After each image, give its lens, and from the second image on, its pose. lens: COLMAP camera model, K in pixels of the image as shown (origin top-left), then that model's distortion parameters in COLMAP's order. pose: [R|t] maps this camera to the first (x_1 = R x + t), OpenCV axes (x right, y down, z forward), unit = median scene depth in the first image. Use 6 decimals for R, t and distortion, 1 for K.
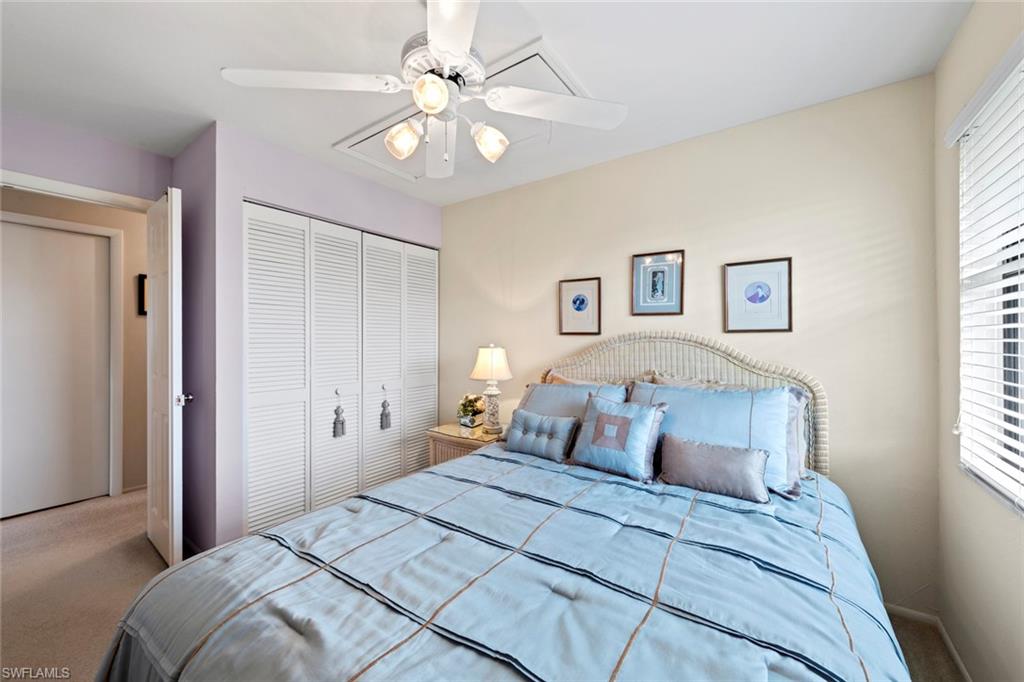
lens RADIAL K [[393.9, 0, 510.4], [0, 393.9, 340.7], [0, 0, 1]] dist [0.002470, -0.000279]
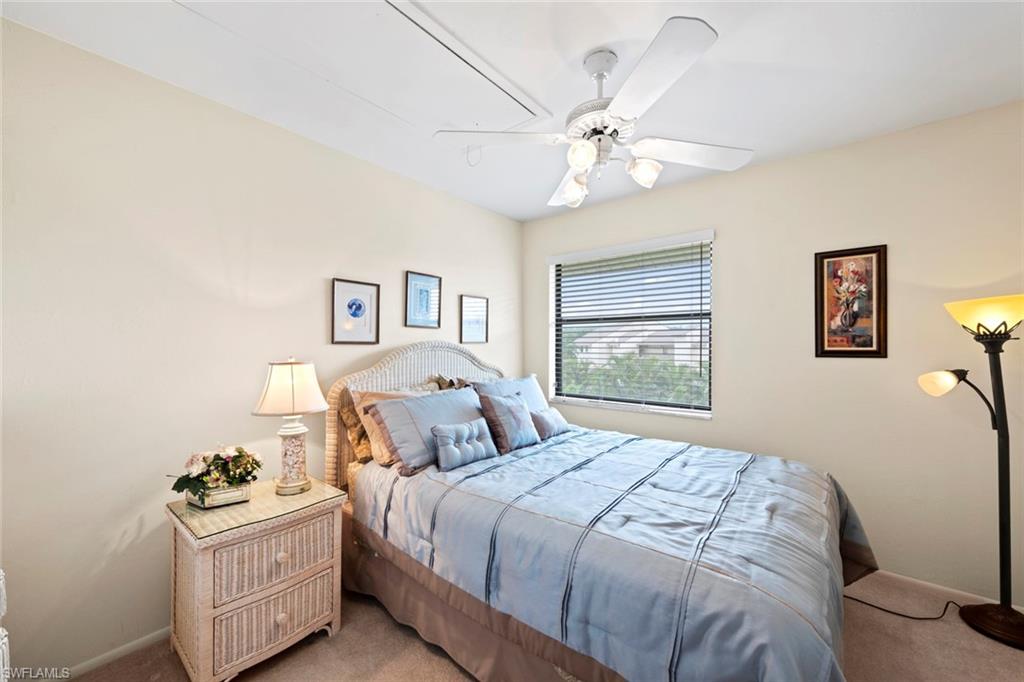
lens RADIAL K [[393.9, 0, 510.4], [0, 393.9, 340.7], [0, 0, 1]] dist [0.002470, -0.000279]
pose [[0.066931, 0.009564, 0.997712, -0.718742], [0.004387, 0.999942, -0.009880, -0.012307], [-0.997748, 0.005038, 0.066886, 0.614688]]
